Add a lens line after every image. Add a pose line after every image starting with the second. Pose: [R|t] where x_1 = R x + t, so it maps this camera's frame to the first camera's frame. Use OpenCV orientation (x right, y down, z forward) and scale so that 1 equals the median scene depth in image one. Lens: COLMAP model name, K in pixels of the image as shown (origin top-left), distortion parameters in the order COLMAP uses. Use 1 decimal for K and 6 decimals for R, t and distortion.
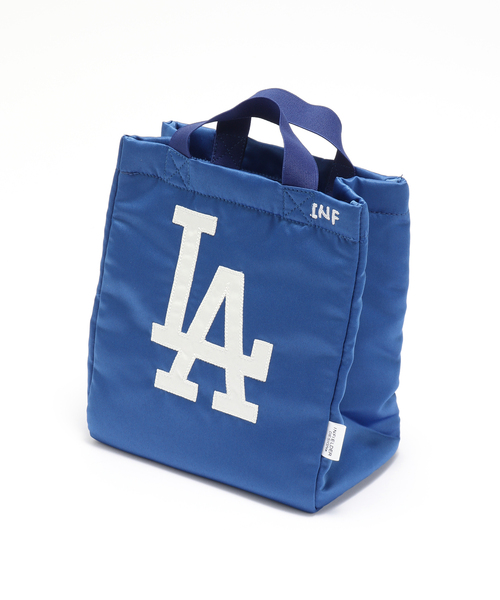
lens RADIAL K [[1755.6, 0, 250.0], [0, 1755.6, 300.0], [0, 0, 1]] dist [-0.196833, 0.444673]
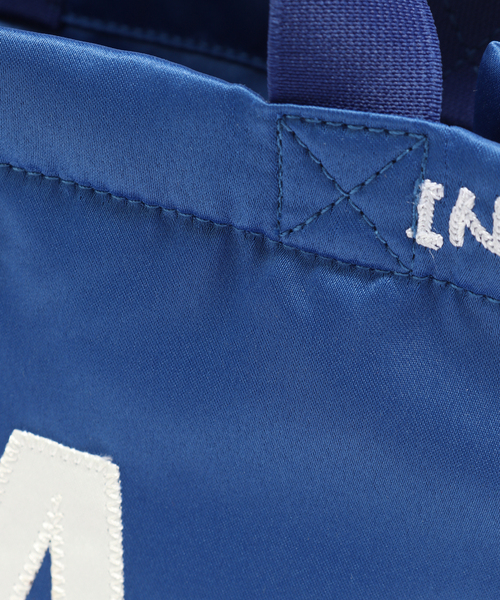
lens RADIAL K [[1755.6, 0, 250.0], [0, 1755.6, 300.0], [0, 0, 1]] dist [-0.196833, 0.444673]
pose [[0.994692, -0.073460, 0.072052, -0.000961], [0.063829, 0.989731, 0.127896, -0.068479], [-0.080707, -0.122618, 0.989167, 0.781735]]
